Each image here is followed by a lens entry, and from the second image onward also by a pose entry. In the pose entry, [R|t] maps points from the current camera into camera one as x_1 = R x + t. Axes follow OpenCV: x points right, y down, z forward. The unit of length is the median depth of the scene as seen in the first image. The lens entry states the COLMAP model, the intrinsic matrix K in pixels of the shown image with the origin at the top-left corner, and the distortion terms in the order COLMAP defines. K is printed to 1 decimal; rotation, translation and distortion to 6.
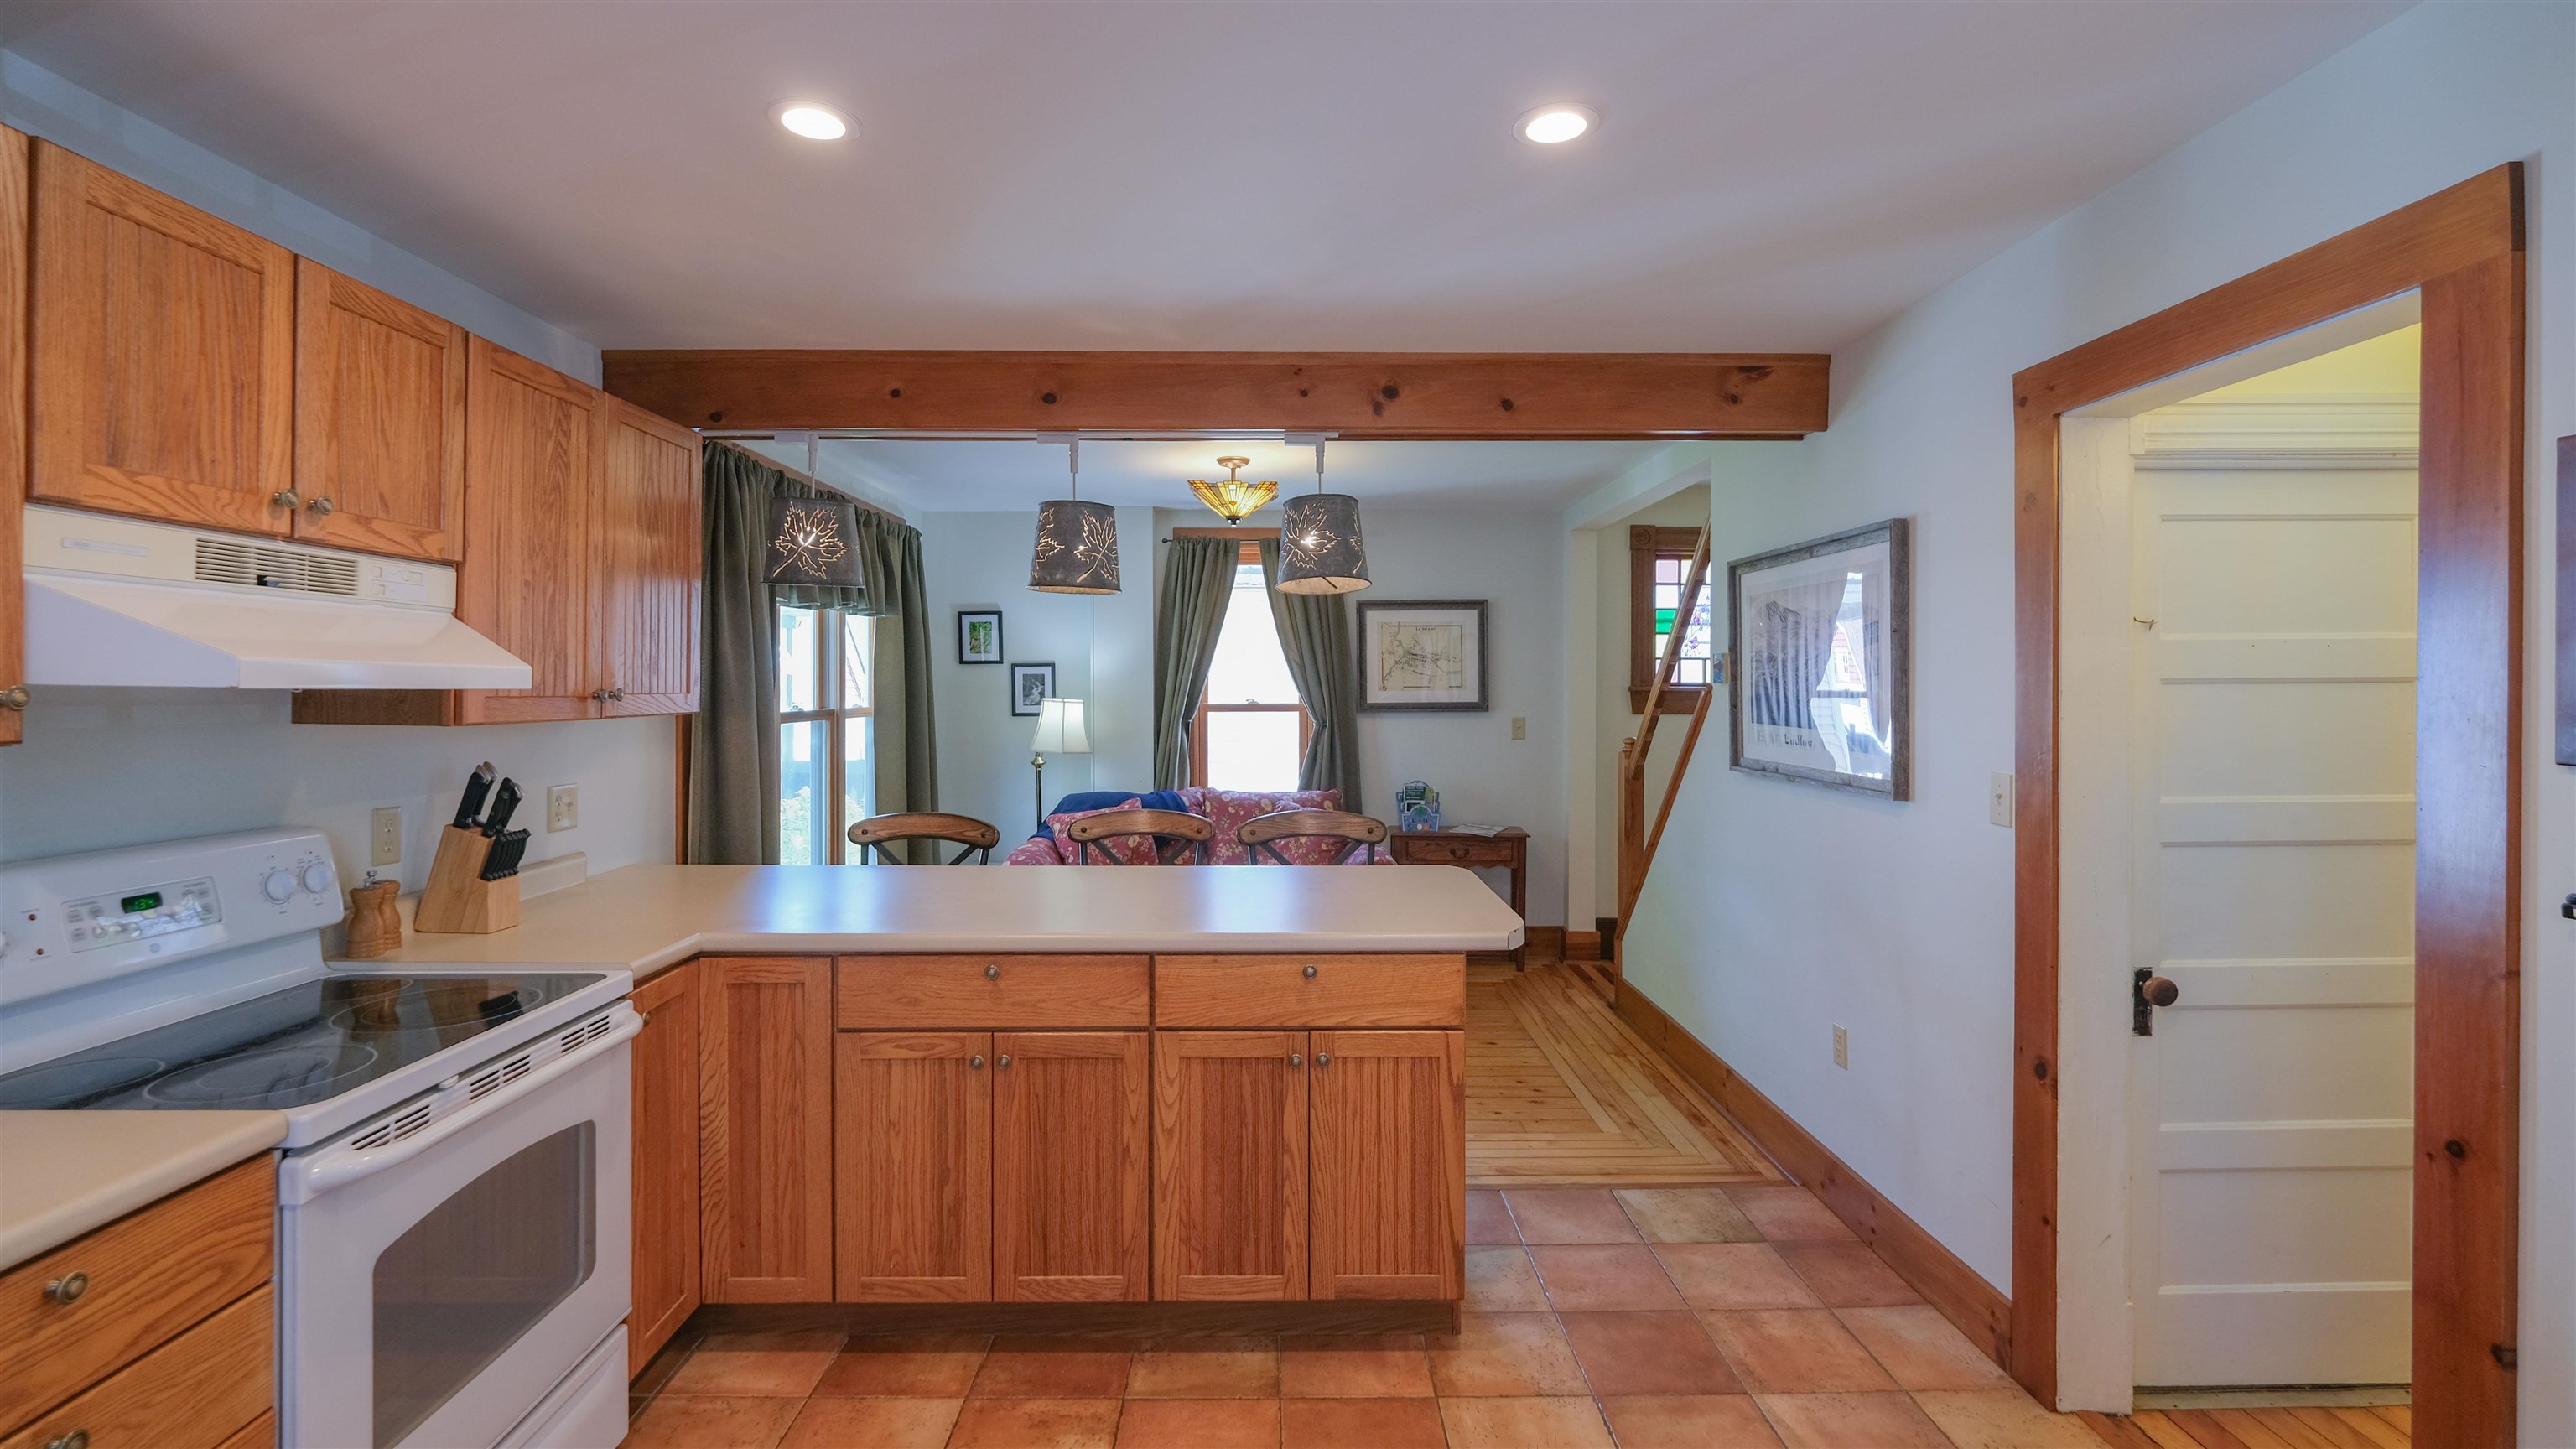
lens RADIAL K [[1145.3, 0, 1285.4], [0, 1145.3, 692.4], [0, 0, 1]] dist [-0.002186, -0.001199]
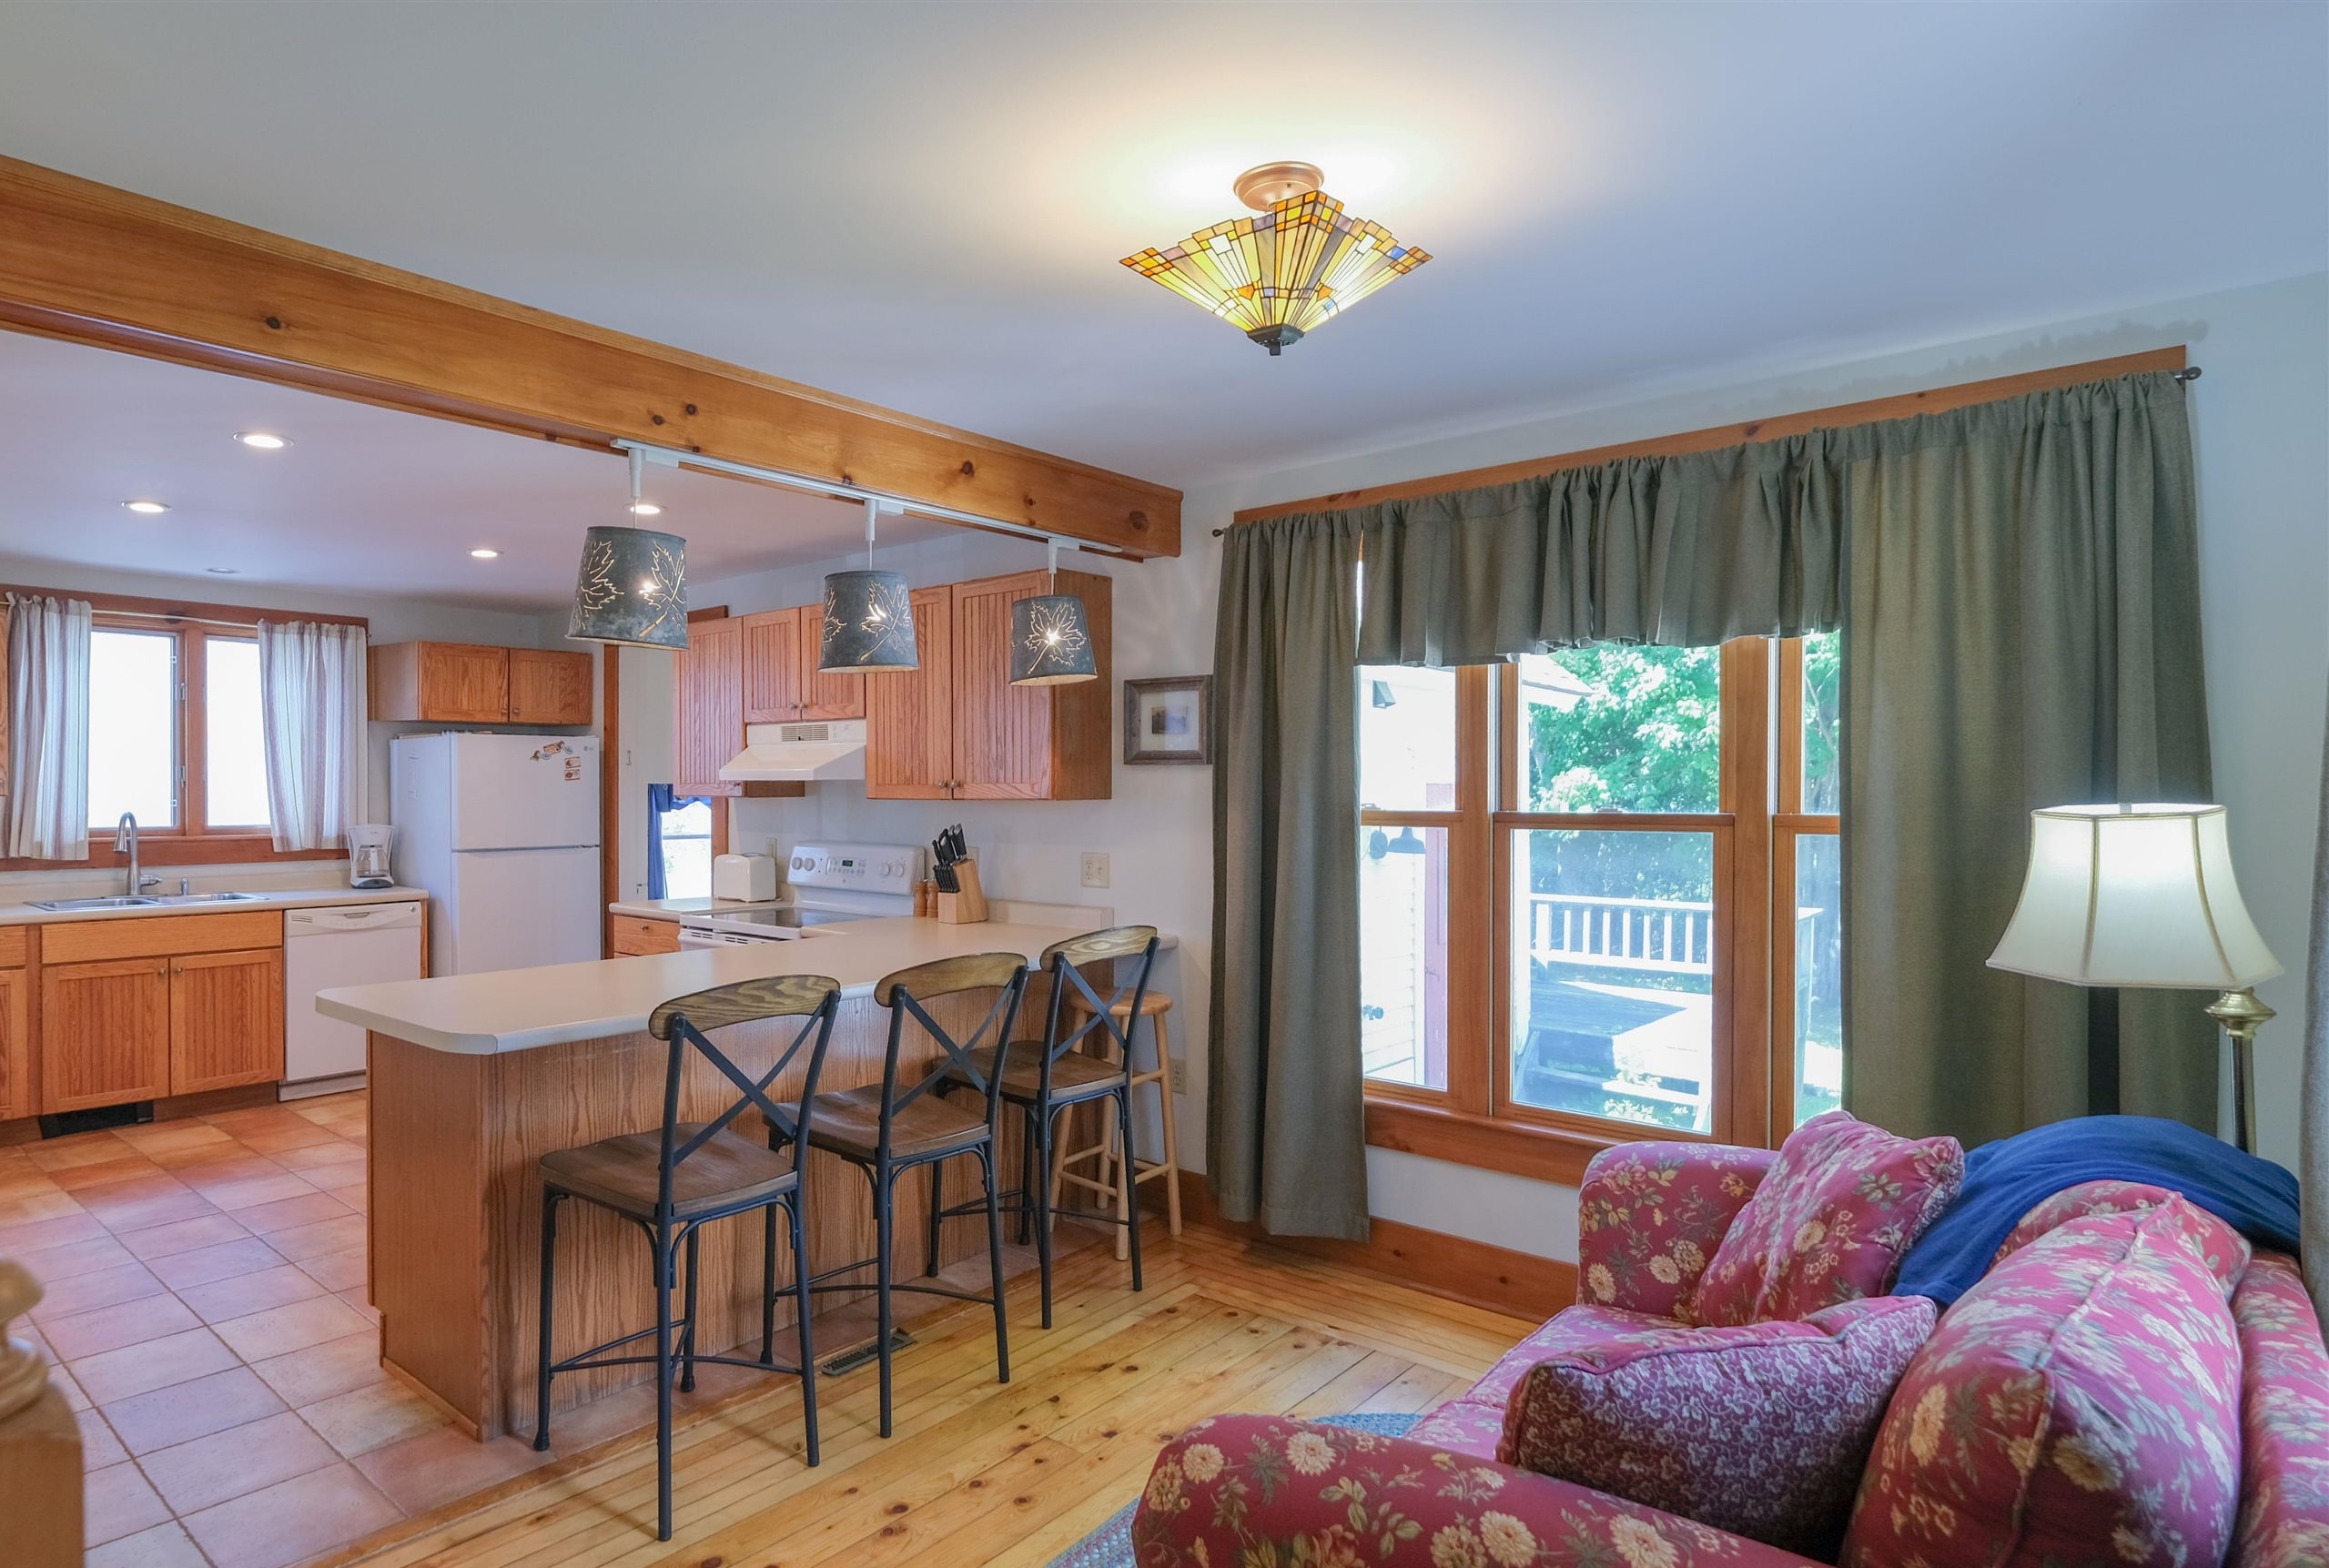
lens RADIAL K [[1276.6, 0, 930.1], [0, 1276.6, 806.6], [0, 0, 1]] dist [0.002371, 0.000730]
pose [[-0.718267, 0.009332, -0.695705, 0.640191], [-0.003291, 0.999853, 0.016810, 0.004128], [0.695760, 0.014364, -0.718131, 2.325134]]
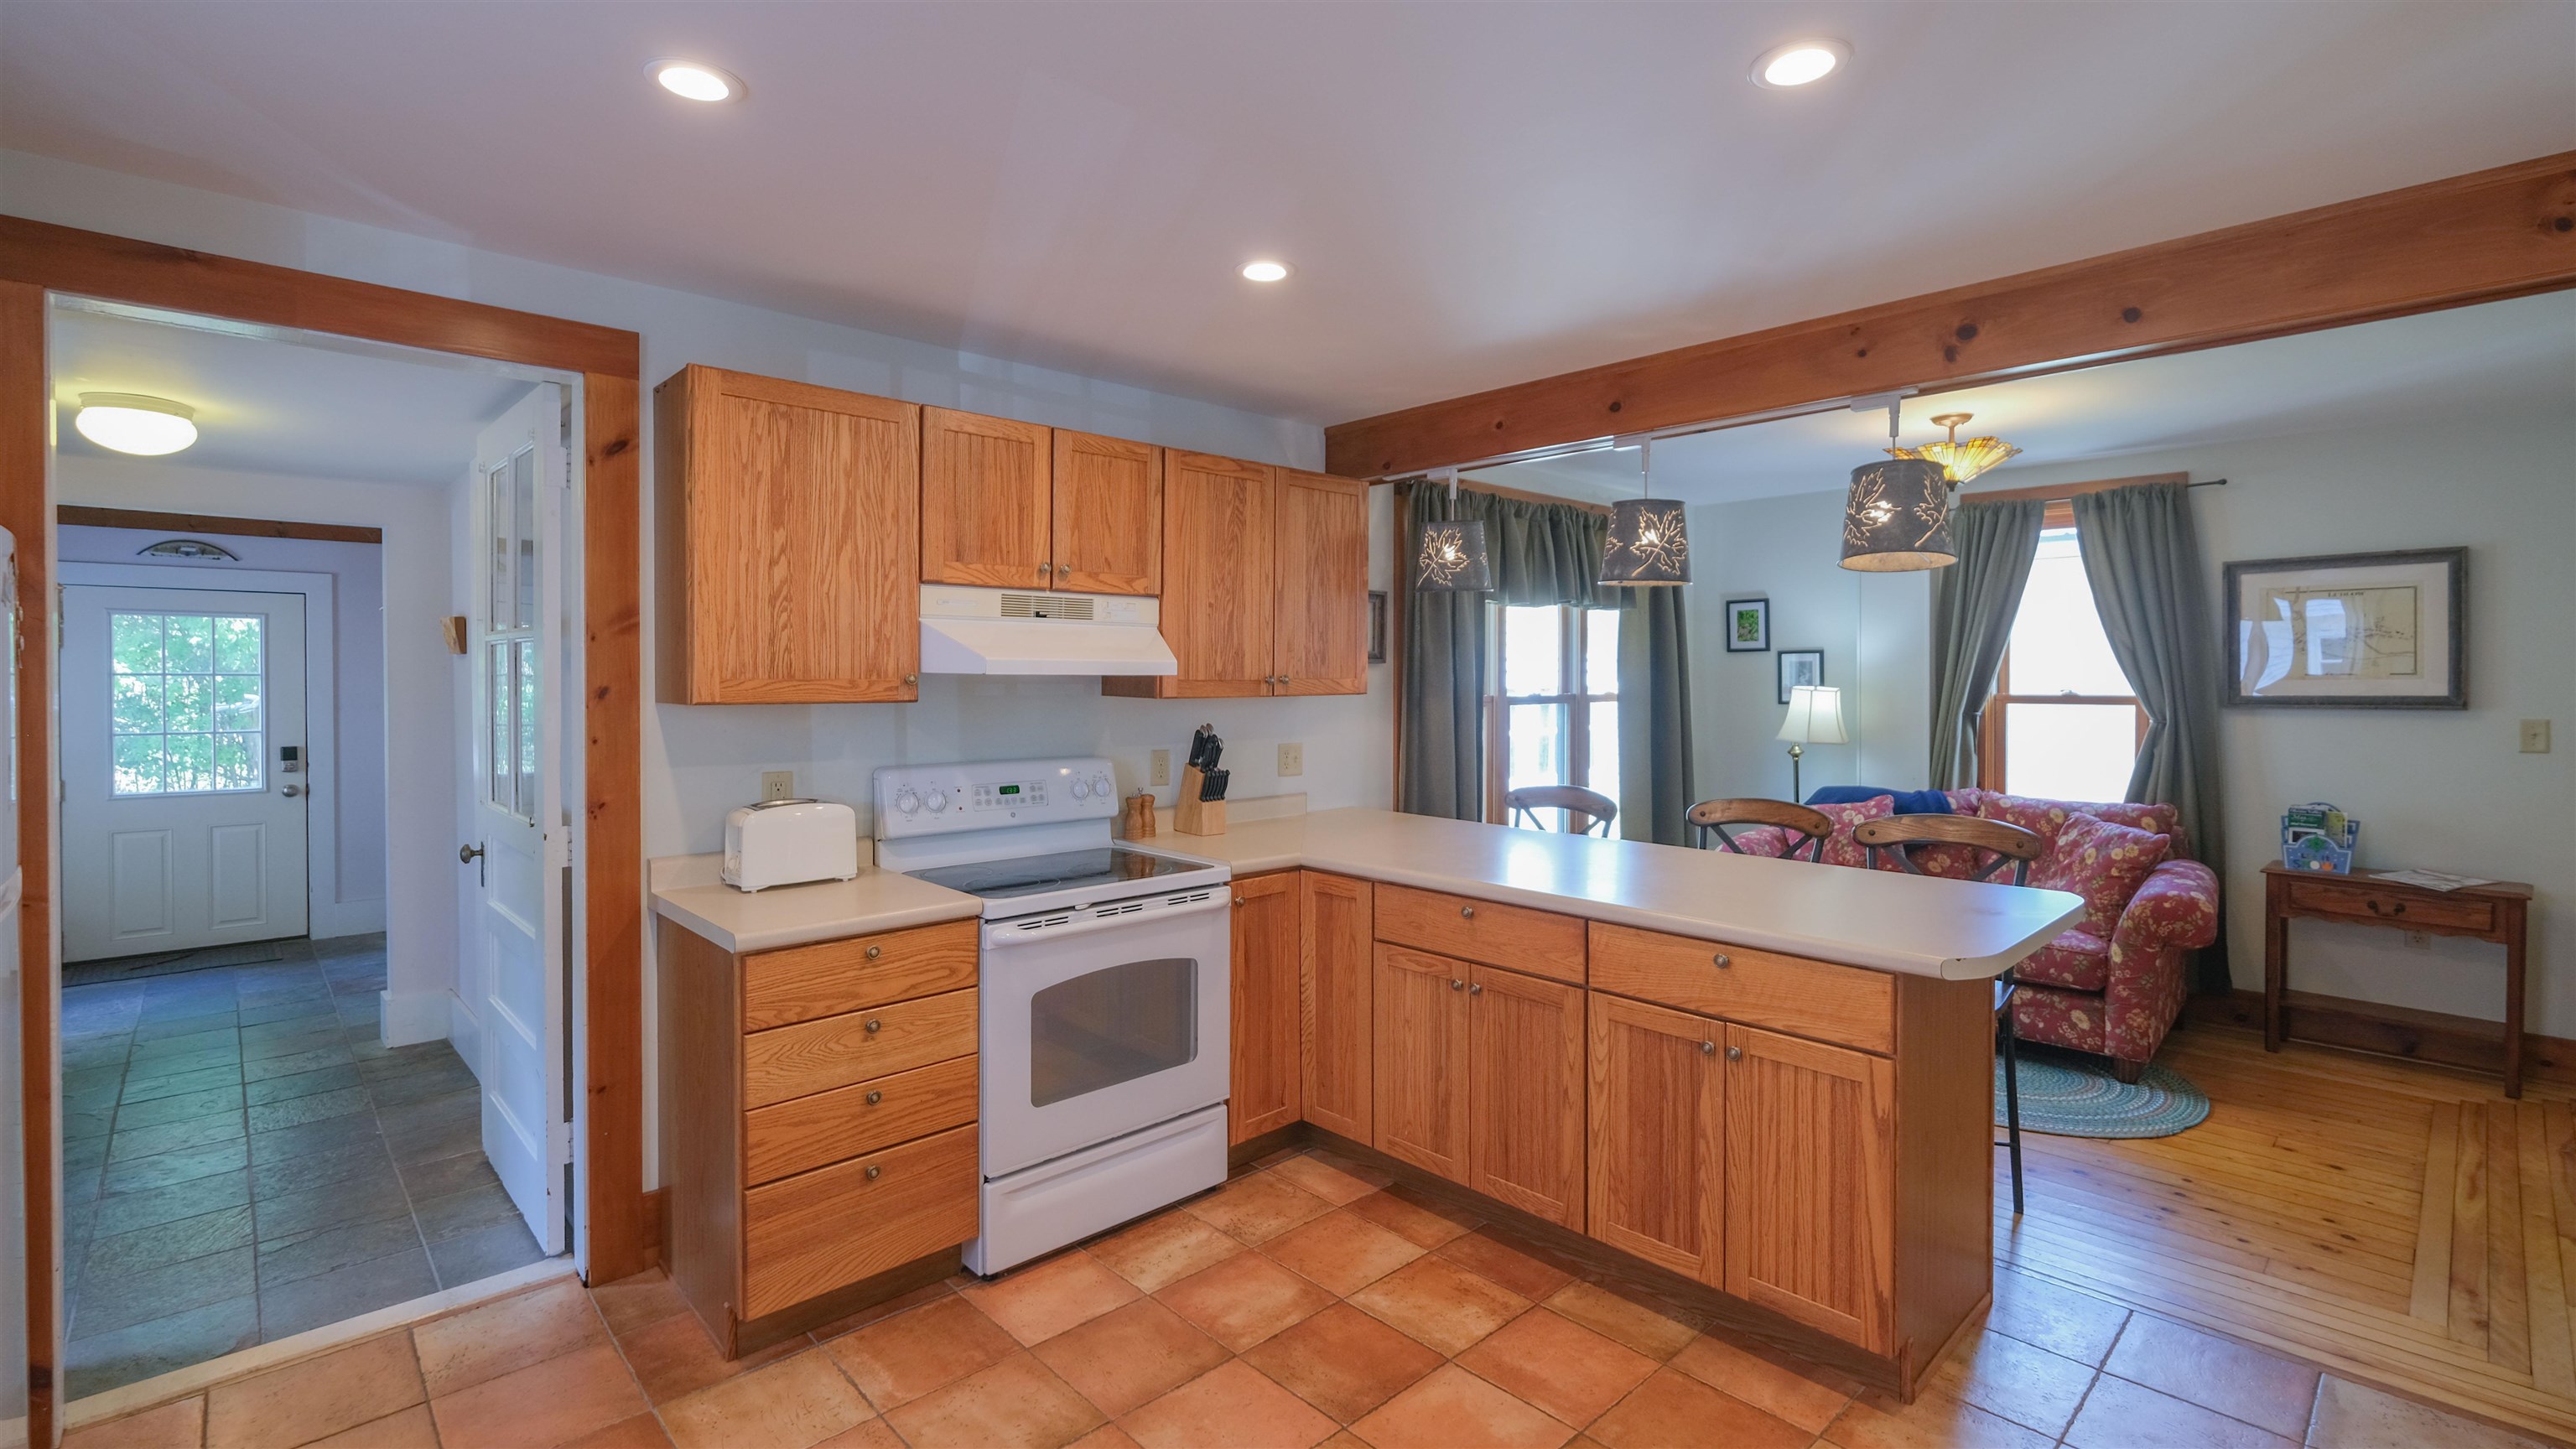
lens RADIAL K [[1145.3, 0, 1287.8], [0, 1145.3, 691.8], [0, 0, 1]] dist [-0.002186, -0.001199]
pose [[0.675295, 0.010889, -0.737467, 0.491946], [-0.003433, 0.999927, 0.011620, 0.000453], [0.737540, -0.005315, 0.675283, 0.053985]]
